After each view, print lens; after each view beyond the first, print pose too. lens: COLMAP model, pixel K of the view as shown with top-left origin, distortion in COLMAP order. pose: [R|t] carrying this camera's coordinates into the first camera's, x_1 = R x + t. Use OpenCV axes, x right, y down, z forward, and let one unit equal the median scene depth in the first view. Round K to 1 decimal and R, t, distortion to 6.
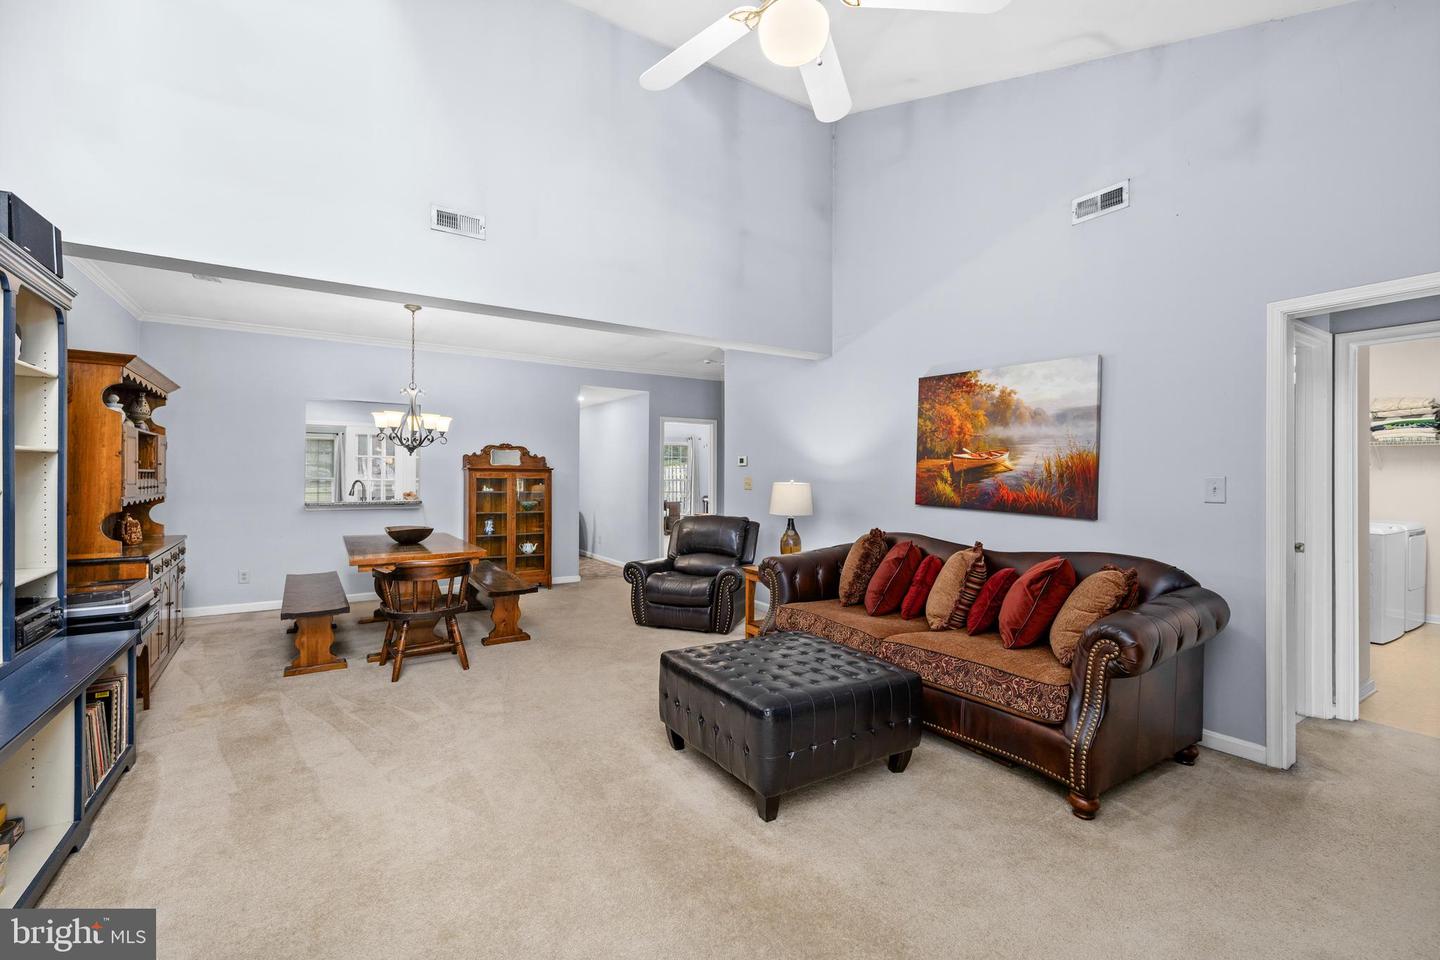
lens RADIAL K [[616.8, 0, 720.0], [0, 616.8, 480.0], [0, 0, 1]] dist [-0.001278, -0.000317]
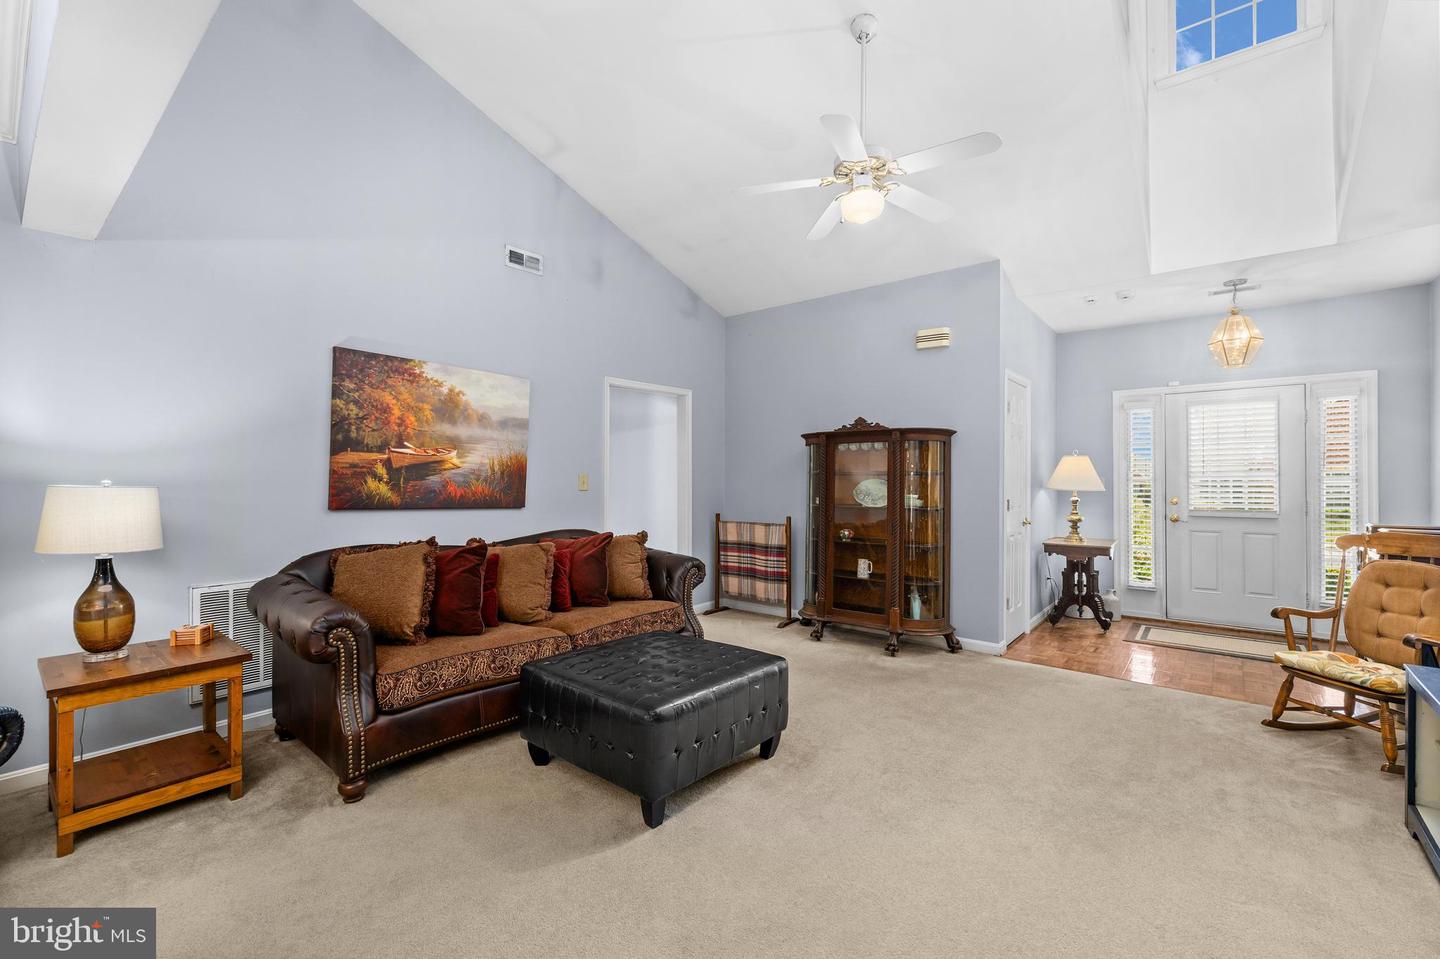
lens RADIAL K [[607.3, 0, 720.0], [0, 607.3, 479.5], [0, 0, 1]] dist [0.000623, -0.000324]
pose [[-0.309204, -0.005270, 0.950981, -0.631902], [0.005870, 0.999955, 0.007450, -0.001010], [-0.950978, 0.007886, -0.309159, 0.889334]]
